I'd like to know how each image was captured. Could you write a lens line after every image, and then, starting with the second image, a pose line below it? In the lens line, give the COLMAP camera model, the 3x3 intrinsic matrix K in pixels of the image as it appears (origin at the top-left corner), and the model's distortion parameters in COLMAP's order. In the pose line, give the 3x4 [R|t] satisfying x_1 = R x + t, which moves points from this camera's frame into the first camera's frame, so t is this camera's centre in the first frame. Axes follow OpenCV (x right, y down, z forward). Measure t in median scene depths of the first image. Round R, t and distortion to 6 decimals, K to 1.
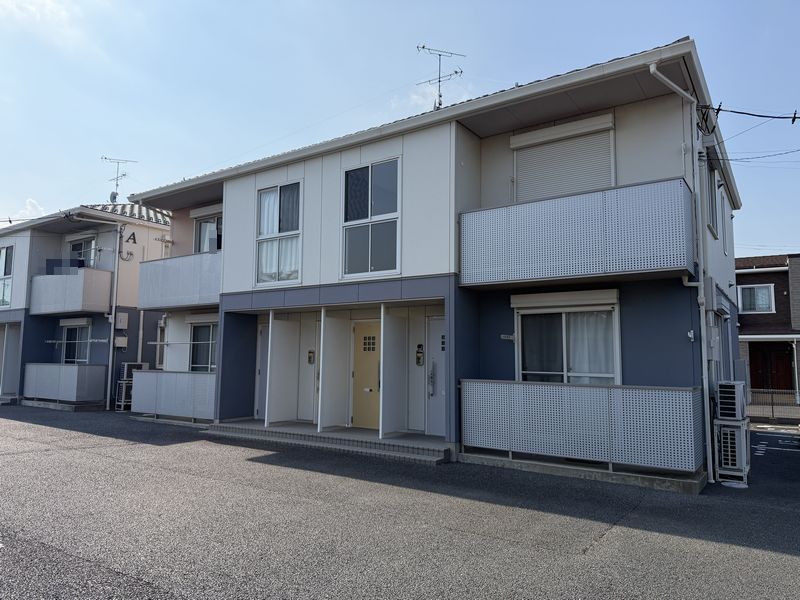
lens RADIAL K [[554.2, 0, 397.5], [0, 554.2, 301.1], [0, 0, 1]] dist [0.012726, -0.039698]
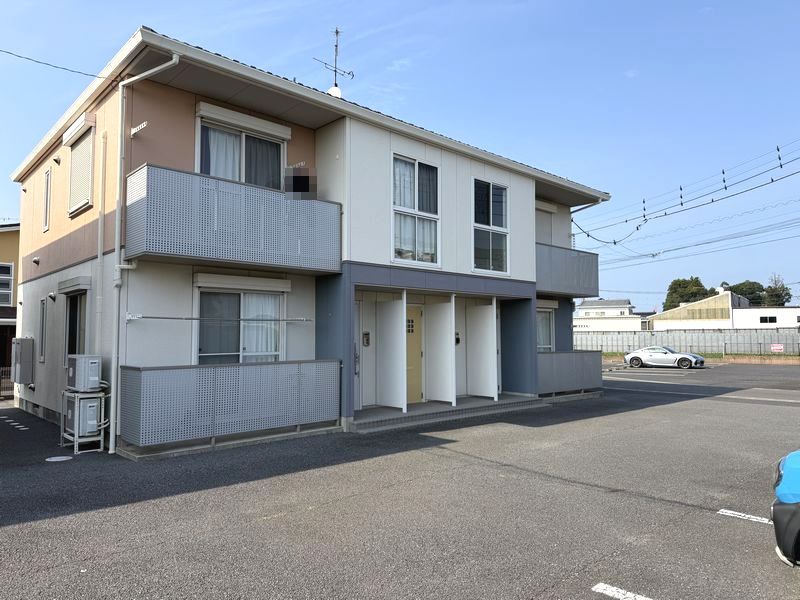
lens RADIAL K [[554.2, 0, 403.9], [0, 554.2, 303.1], [0, 0, 1]] dist [0.012726, -0.039698]
pose [[0.225923, 0.054729, 0.972607, -1.257462], [-0.091485, 0.995200, -0.034749, 0.079659], [-0.969840, -0.081128, 0.229845, 0.866234]]
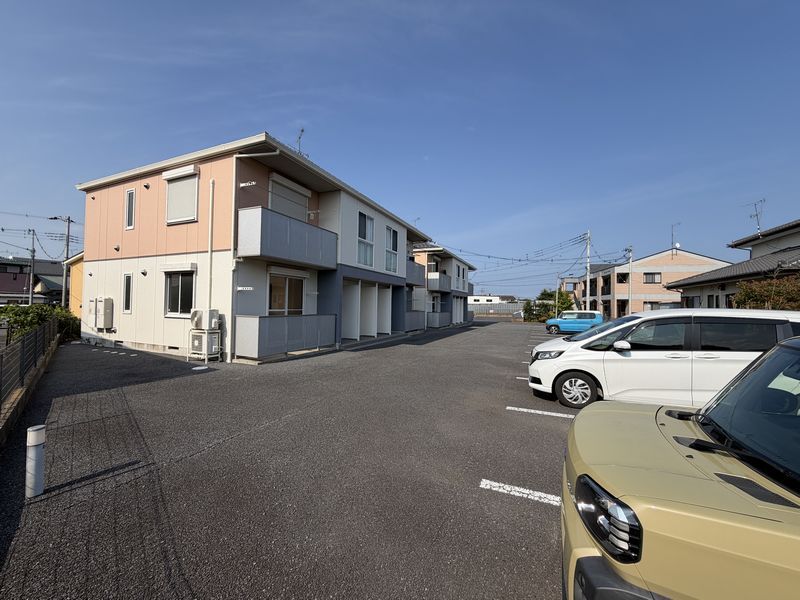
lens RADIAL K [[318.5, 0, 400.6], [0, 318.5, 297.5], [0, 0, 1]] dist [0.001250, 0.000070]
pose [[-0.159019, 0.020978, 0.987053, -1.448541], [-0.114710, 0.992610, -0.039577, 0.114679], [-0.980589, -0.119519, -0.155437, 1.130977]]
